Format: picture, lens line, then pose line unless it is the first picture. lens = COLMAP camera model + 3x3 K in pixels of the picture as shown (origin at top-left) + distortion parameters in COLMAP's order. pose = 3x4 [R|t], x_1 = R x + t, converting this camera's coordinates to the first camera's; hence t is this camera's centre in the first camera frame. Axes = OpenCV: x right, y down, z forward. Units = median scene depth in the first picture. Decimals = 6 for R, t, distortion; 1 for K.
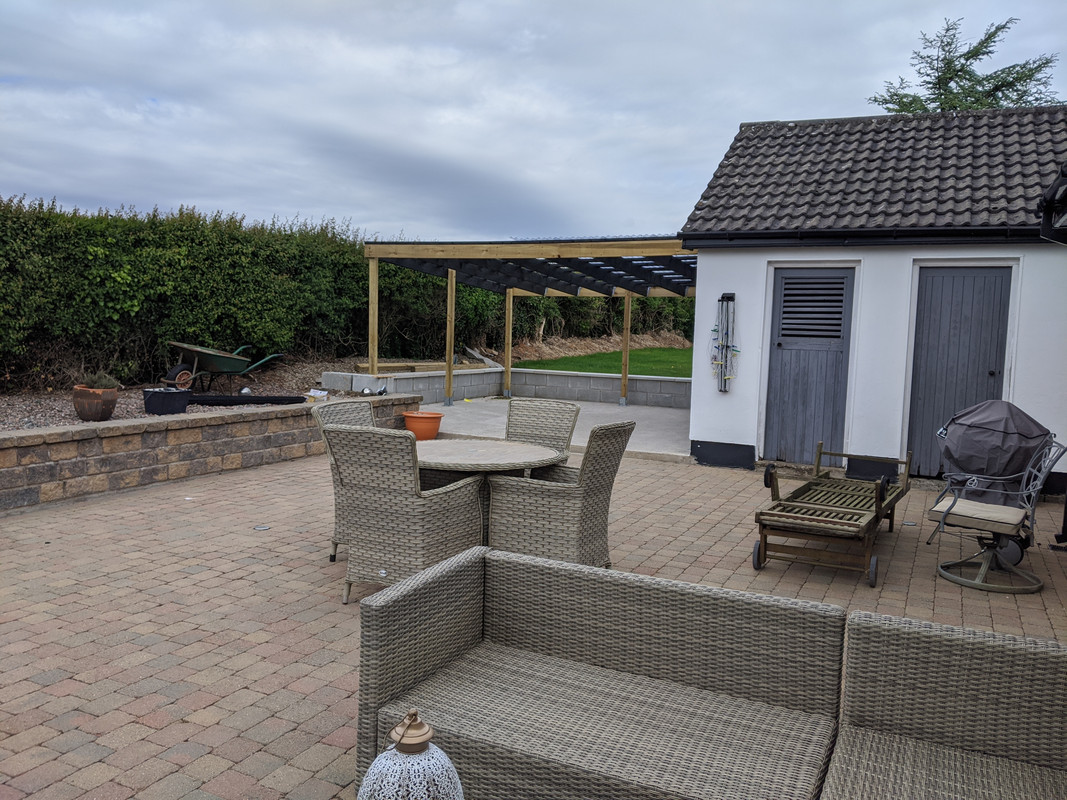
lens RADIAL K [[846.2, 0, 541.2], [0, 846.2, 420.8], [0, 0, 1]] dist [0.184568, -0.380743]
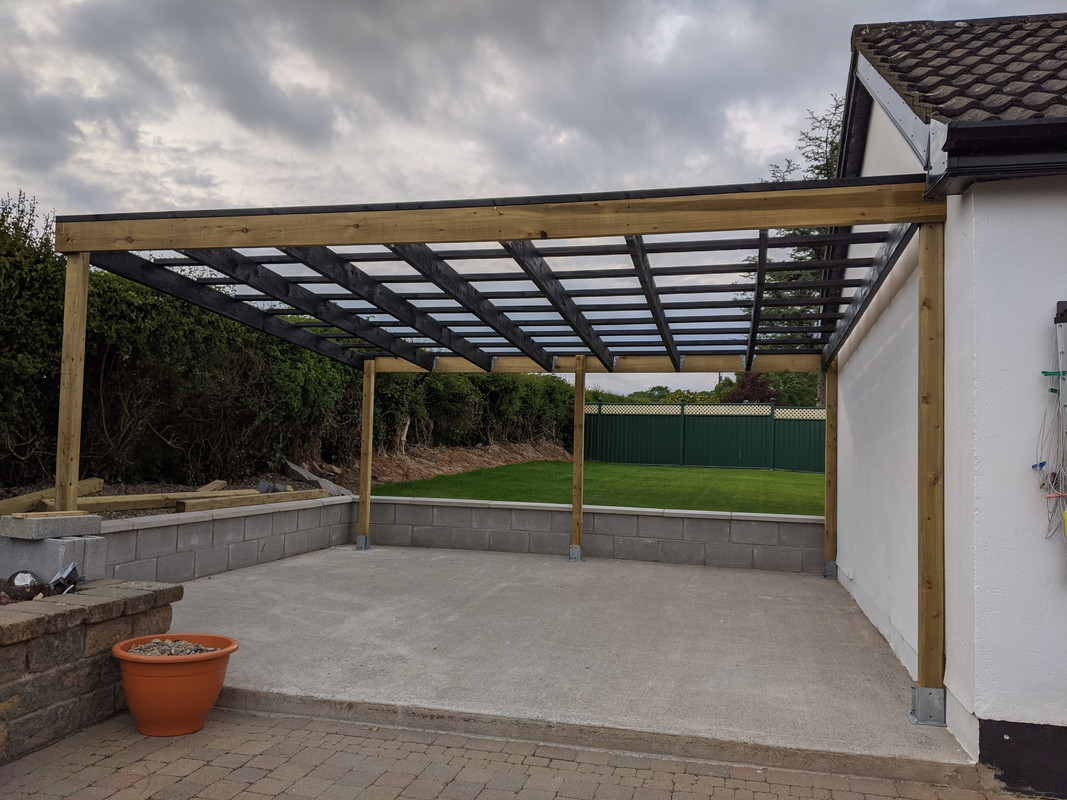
lens RADIAL K [[846.2, 0, 541.2], [0, 846.2, 420.8], [0, 0, 1]] dist [0.184568, -0.380743]
pose [[0.977602, 0.001399, 0.210459, -0.042478], [0.026755, 0.991039, -0.130867, -0.032989], [-0.208756, 0.133566, 0.968804, 0.393073]]
